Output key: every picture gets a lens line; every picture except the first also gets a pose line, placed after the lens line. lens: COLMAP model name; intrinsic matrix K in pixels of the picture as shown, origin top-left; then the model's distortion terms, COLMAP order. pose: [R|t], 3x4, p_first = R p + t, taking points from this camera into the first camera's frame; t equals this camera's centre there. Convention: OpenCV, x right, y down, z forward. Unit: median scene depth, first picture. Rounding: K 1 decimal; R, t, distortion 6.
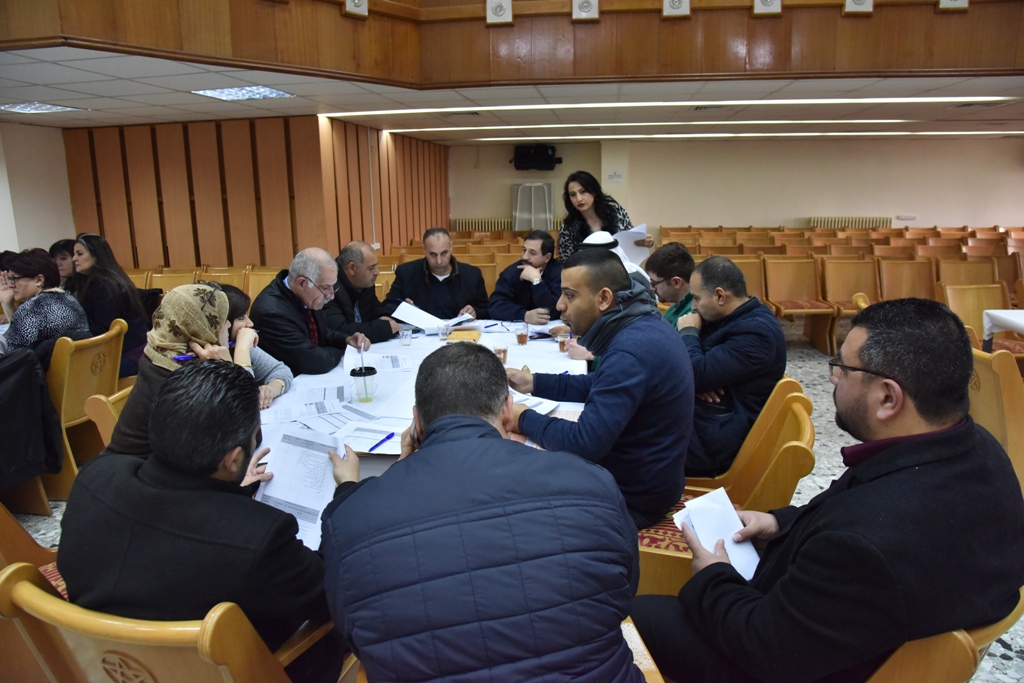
lens RADIAL K [[701.3, 0, 503.3], [0, 701.3, 343.3], [0, 0, 1]] dist [-0.116814, 0.064849]
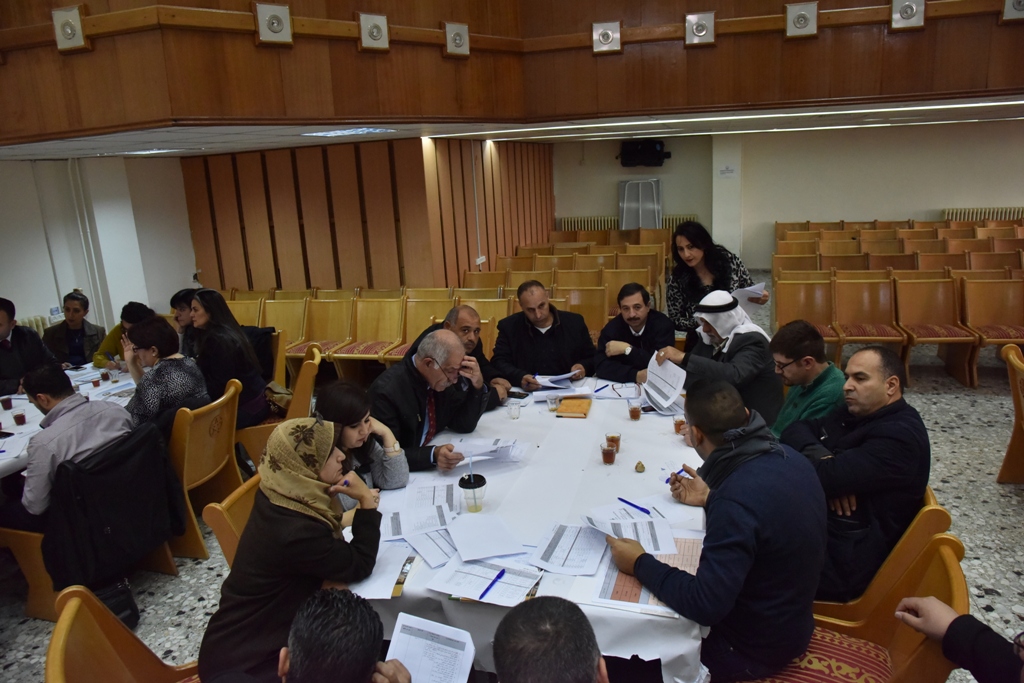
lens RADIAL K [[701.3, 0, 503.3], [0, 701.3, 343.3], [0, 0, 1]] dist [-0.116814, 0.064849]
pose [[0.988874, -0.001431, -0.148749, -0.006588], [0.007254, 0.999228, 0.038616, -0.101344], [0.148579, -0.039265, 0.988121, 0.027051]]
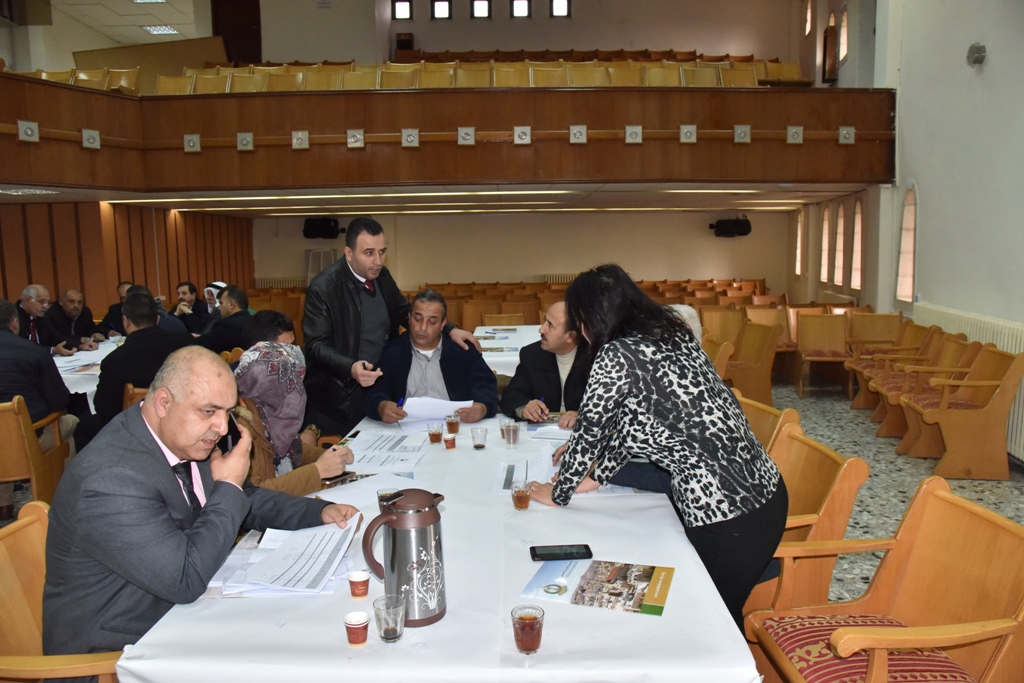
lens RADIAL K [[701.3, 0, 503.3], [0, 701.3, 343.3], [0, 0, 1]] dist [-0.116814, 0.064849]
pose [[0.990665, -0.009496, 0.135989, 0.485452], [0.021378, 0.996050, -0.086178, 0.125893], [-0.134634, 0.088281, 0.986955, -0.610526]]
